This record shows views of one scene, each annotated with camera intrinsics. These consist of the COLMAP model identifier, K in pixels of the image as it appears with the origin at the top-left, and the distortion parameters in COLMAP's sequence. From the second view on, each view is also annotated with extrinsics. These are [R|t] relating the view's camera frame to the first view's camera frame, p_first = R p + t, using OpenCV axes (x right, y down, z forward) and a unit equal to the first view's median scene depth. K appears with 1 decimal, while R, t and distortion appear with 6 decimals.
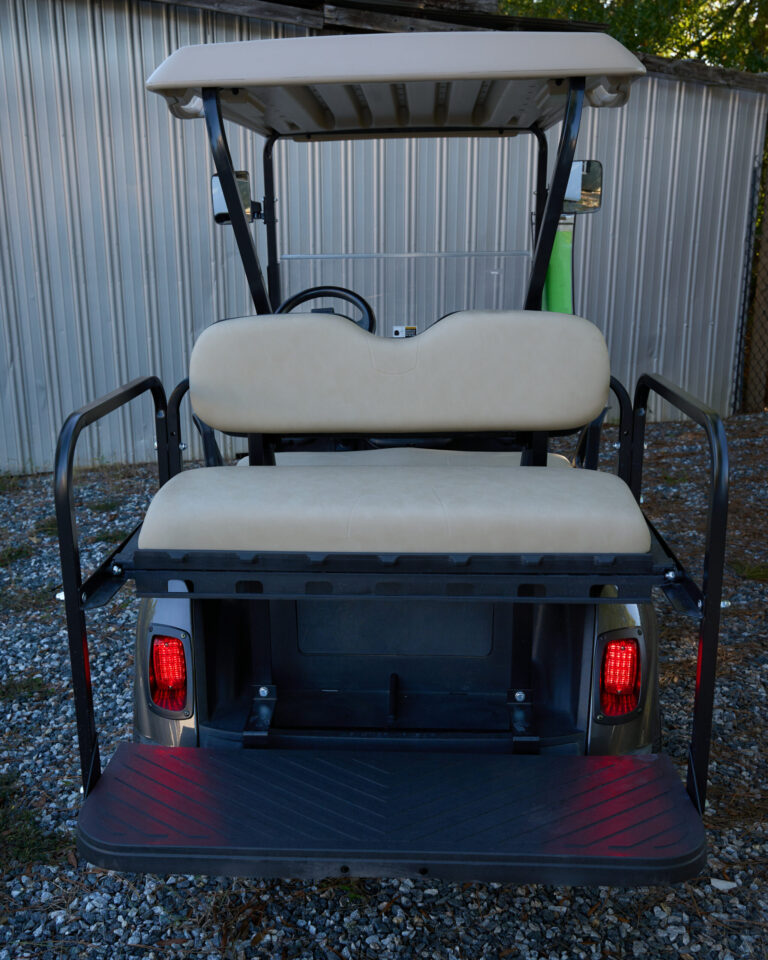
lens RADIAL K [[911.7, 0, 384.0], [0, 911.7, 480.0], [0, 0, 1]] dist [-0.010755, -0.008375]
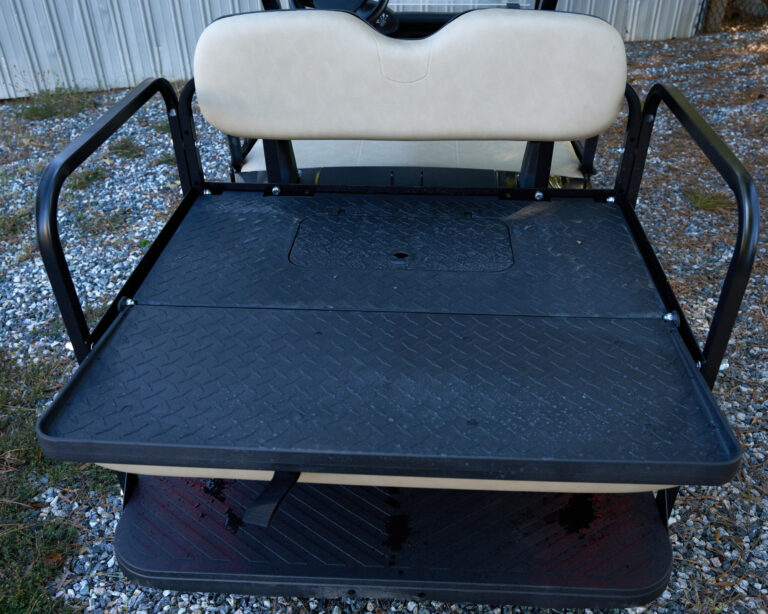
lens RADIAL K [[662.9, 0, 407.4], [0, 662.9, 307.6], [0, 0, 1]] dist [-0.004527, -0.009381]
pose [[0.999919, 0.010146, 0.007749, 0.006192], [-0.012210, 0.937335, 0.348214, -0.073840], [-0.003730, -0.348280, 0.937383, 0.137618]]
